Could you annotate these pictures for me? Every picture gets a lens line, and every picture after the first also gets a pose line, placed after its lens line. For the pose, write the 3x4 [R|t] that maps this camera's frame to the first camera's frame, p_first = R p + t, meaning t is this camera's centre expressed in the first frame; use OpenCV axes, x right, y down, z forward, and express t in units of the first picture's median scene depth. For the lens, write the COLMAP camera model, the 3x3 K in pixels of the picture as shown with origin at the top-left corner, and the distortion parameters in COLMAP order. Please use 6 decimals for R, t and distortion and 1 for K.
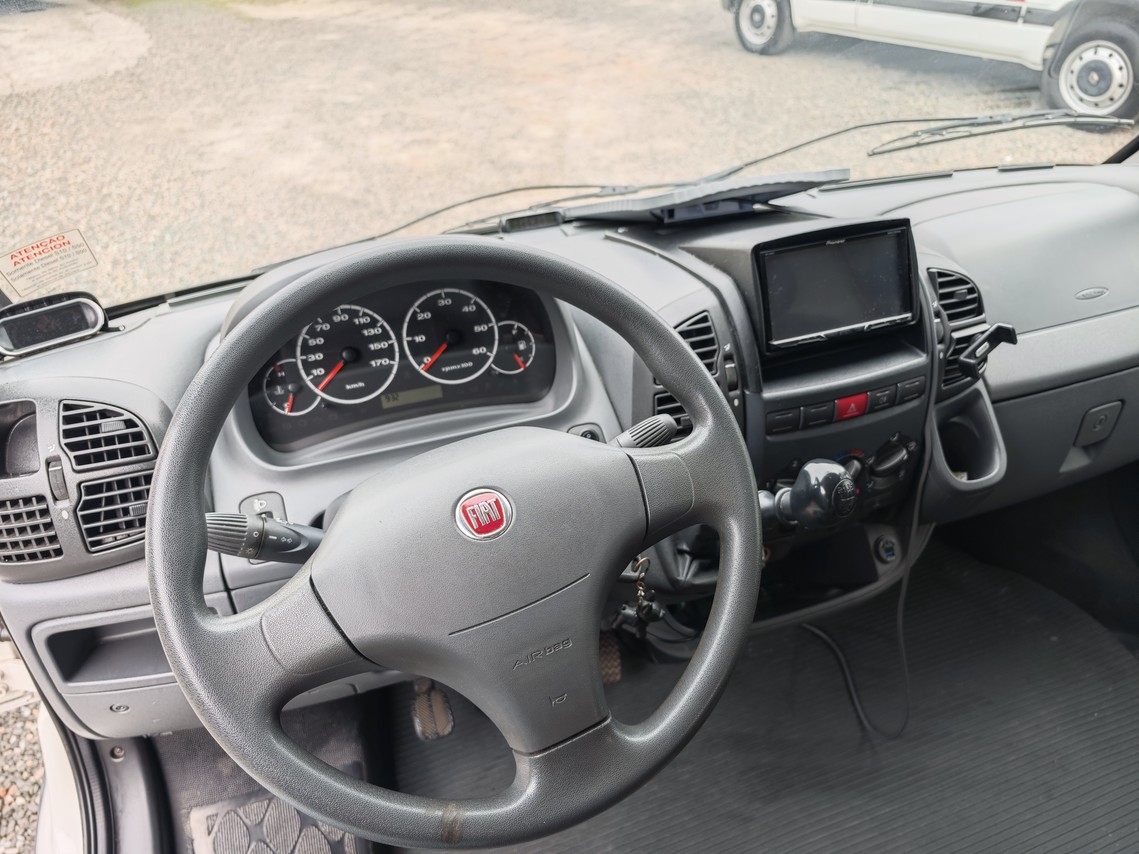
lens RADIAL K [[768.0, 0, 552.9], [0, 768.0, 471.7], [0, 0, 1]] dist [-0.024672, -0.000661]
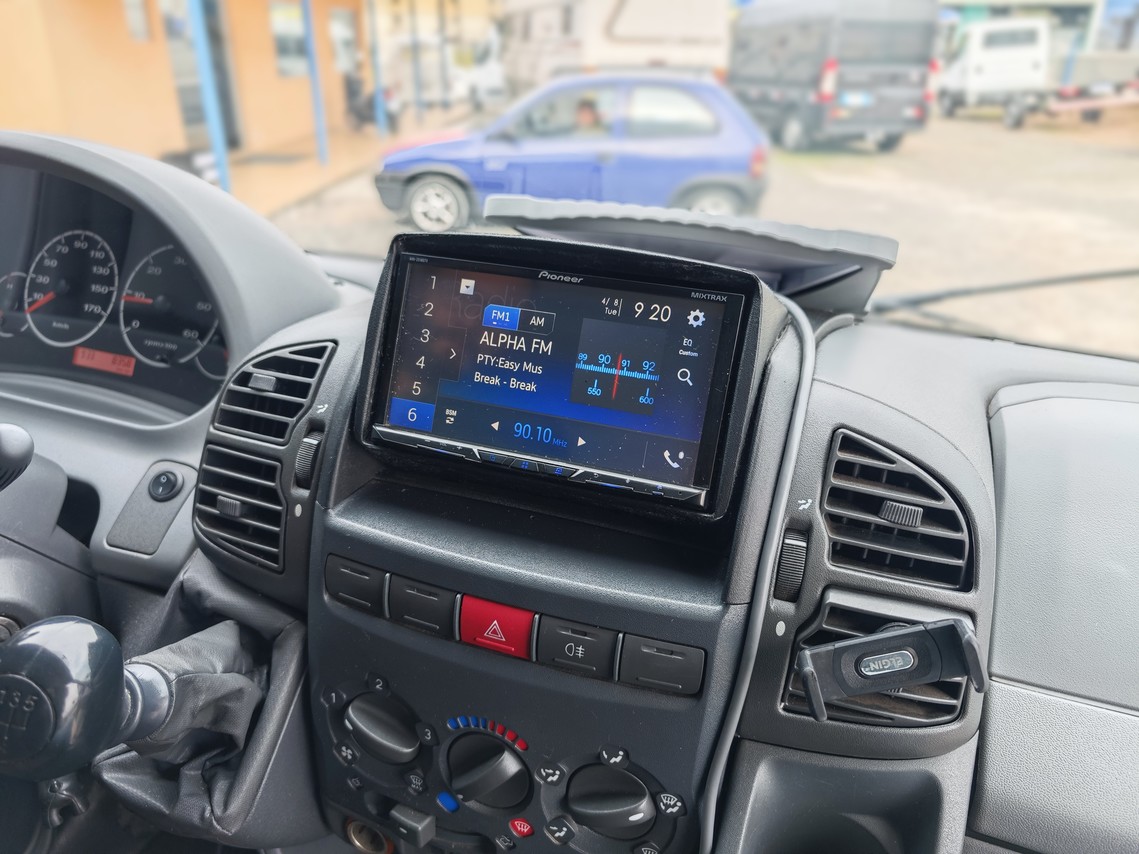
lens RADIAL K [[768.0, 0, 552.9], [0, 768.0, 471.7], [0, 0, 1]] dist [-0.024672, -0.000661]
pose [[0.771954, 0.344988, -0.533920, 0.623937], [-0.441069, 0.895527, -0.059071, -0.154507], [0.457761, 0.281095, 0.843469, 0.598921]]
